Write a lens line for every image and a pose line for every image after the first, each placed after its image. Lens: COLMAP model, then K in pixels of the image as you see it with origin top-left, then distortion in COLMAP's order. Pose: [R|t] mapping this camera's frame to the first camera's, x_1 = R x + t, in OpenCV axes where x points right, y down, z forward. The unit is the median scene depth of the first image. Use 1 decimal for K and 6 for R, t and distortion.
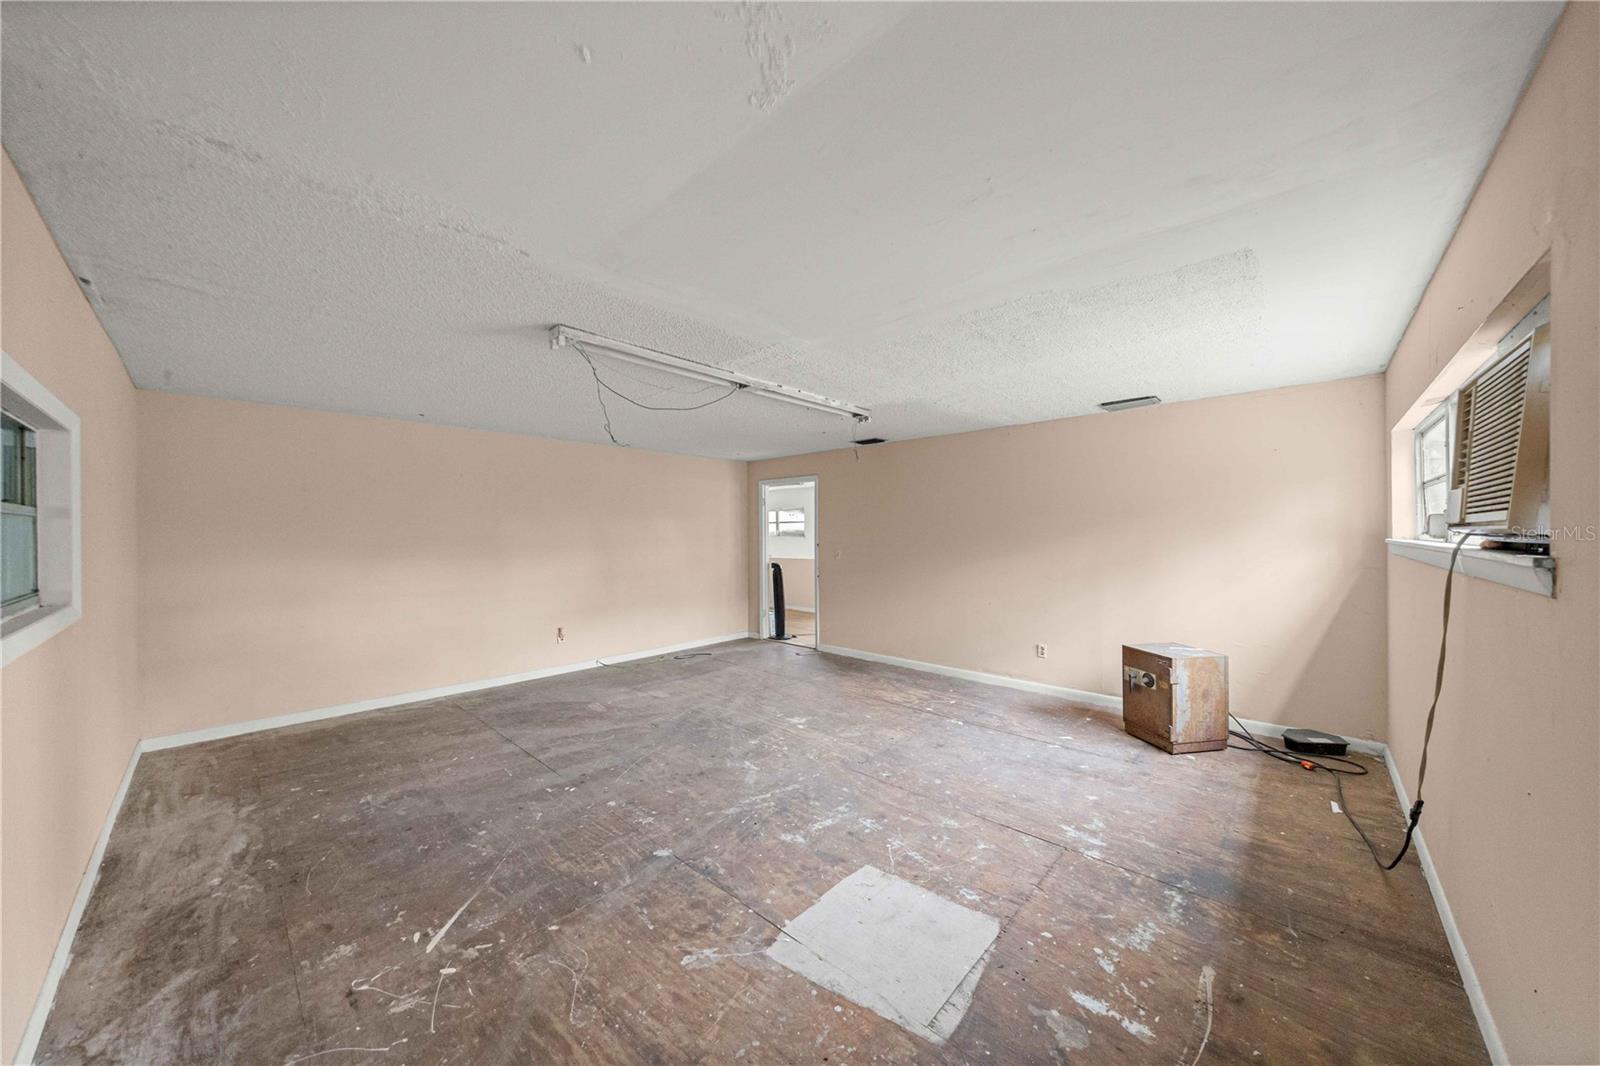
lens RADIAL K [[552.0, 0, 800.4], [0, 552.0, 533.4], [0, 0, 1]] dist [0.000529, 0.000009]
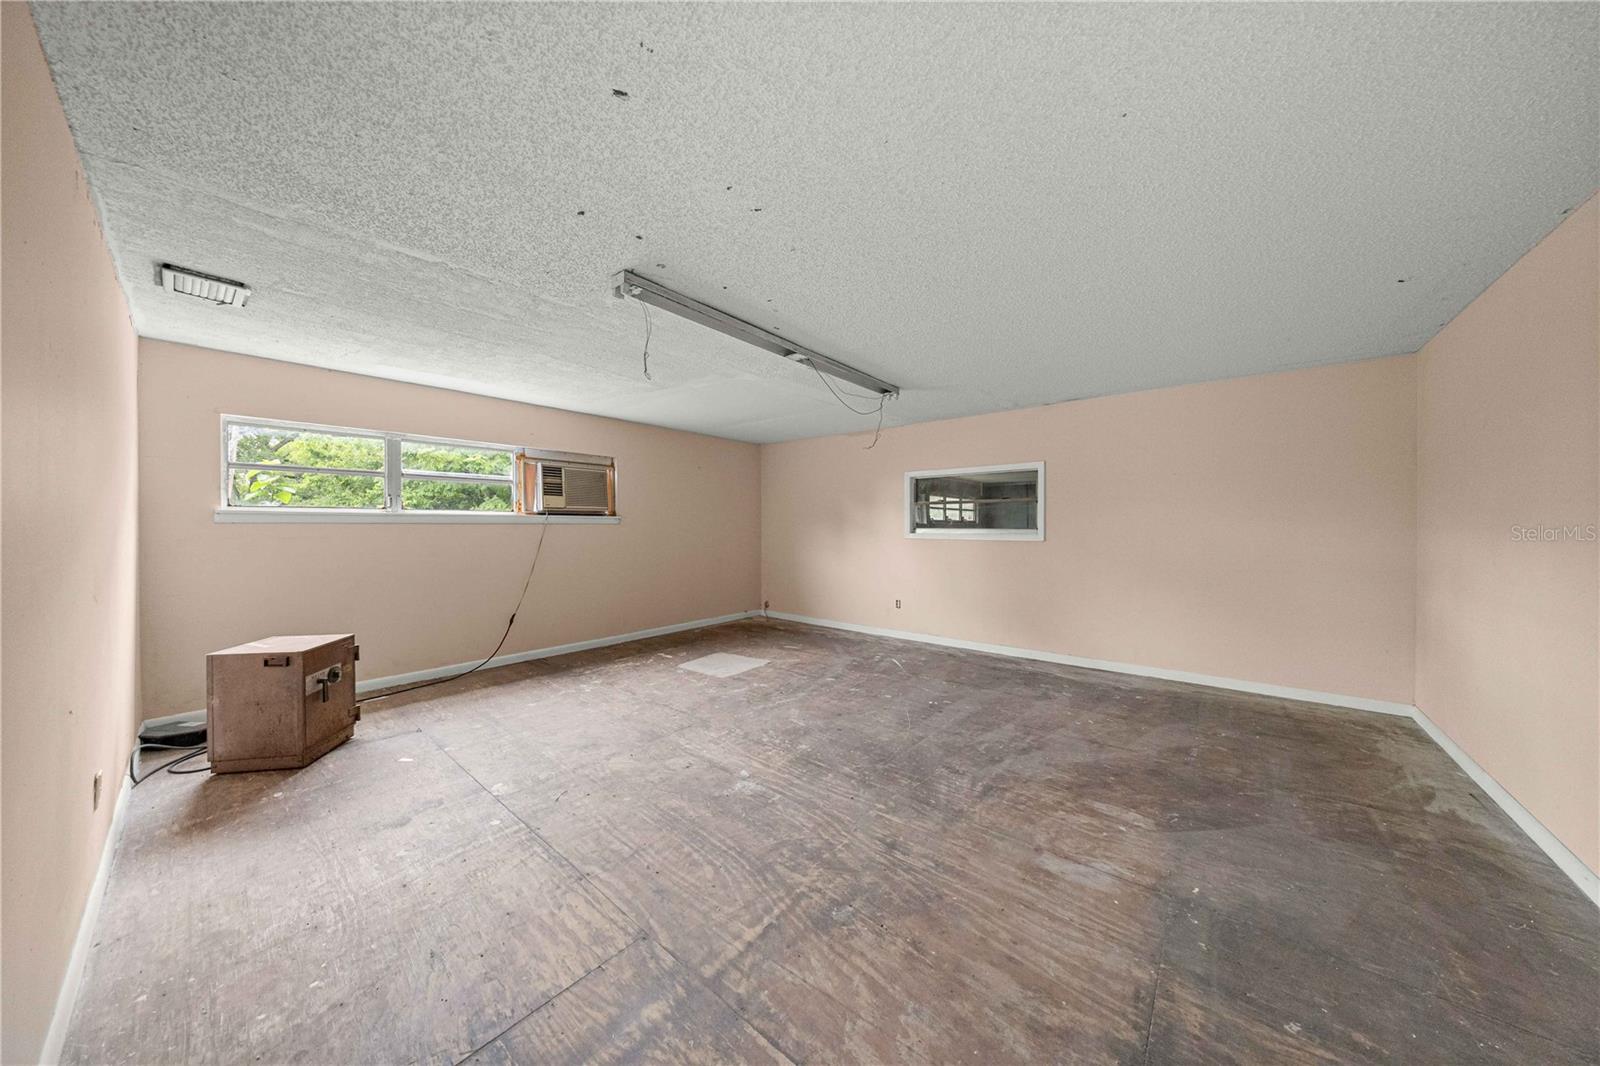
lens RADIAL K [[507.7, 0, 798.1], [0, 507.7, 528.8], [0, 0, 1]] dist [0.000471, 0.000008]
pose [[-0.998898, 0.005970, -0.046558, -0.045955], [0.005662, 0.999961, 0.006763, 0.043509], [0.046596, 0.006492, -0.998893, 1.894905]]
